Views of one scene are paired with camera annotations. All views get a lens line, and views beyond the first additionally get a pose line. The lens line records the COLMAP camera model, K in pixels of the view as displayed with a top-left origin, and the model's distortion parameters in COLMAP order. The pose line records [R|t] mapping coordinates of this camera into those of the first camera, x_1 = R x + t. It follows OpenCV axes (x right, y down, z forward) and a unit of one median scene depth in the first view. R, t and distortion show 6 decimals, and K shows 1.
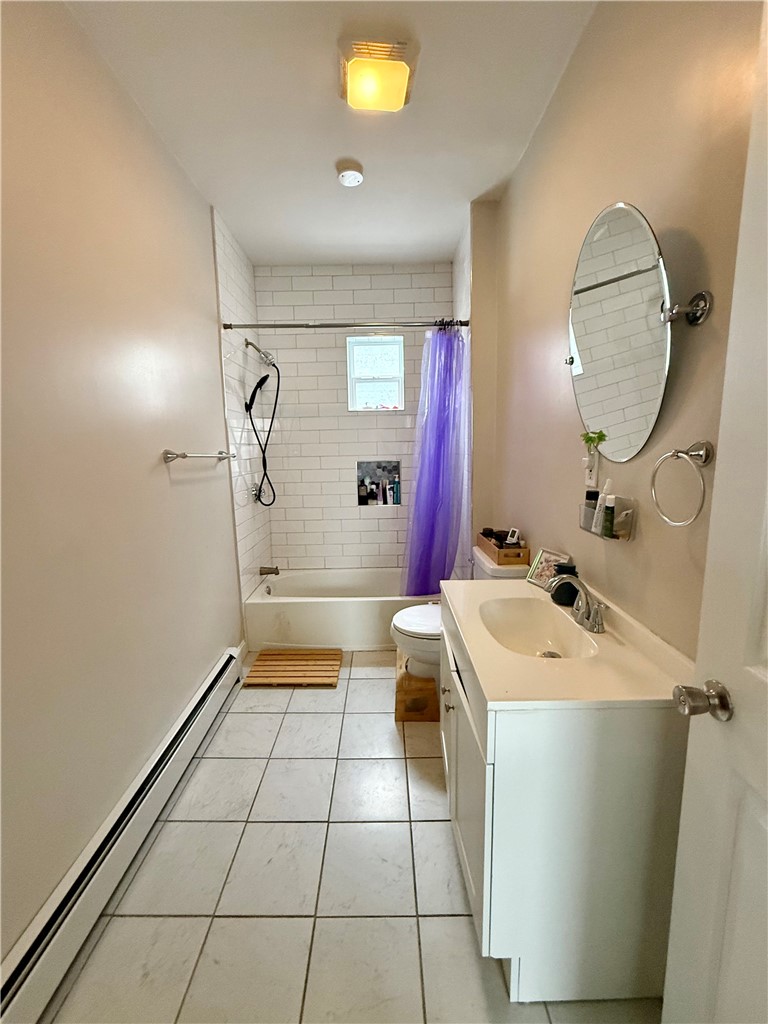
lens RADIAL K [[407.9, 0, 383.6], [0, 407.9, 508.6], [0, 0, 1]] dist [-0.001134, 0.000404]
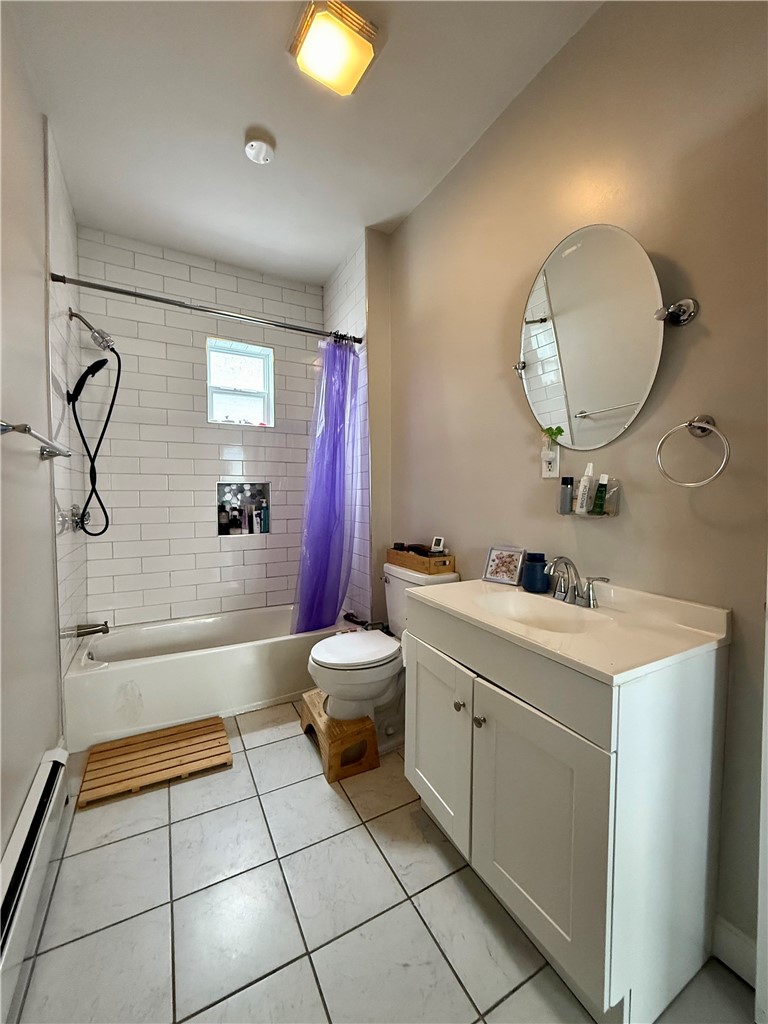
lens RADIAL K [[407.9, 0, 383.6], [0, 407.9, 508.6], [0, 0, 1]] dist [-0.001134, 0.000404]
pose [[0.878104, 0.000906, 0.478469, -0.216771], [0.058581, 0.992271, -0.109389, 0.064740], [-0.474870, 0.124084, 0.871265, 0.150657]]
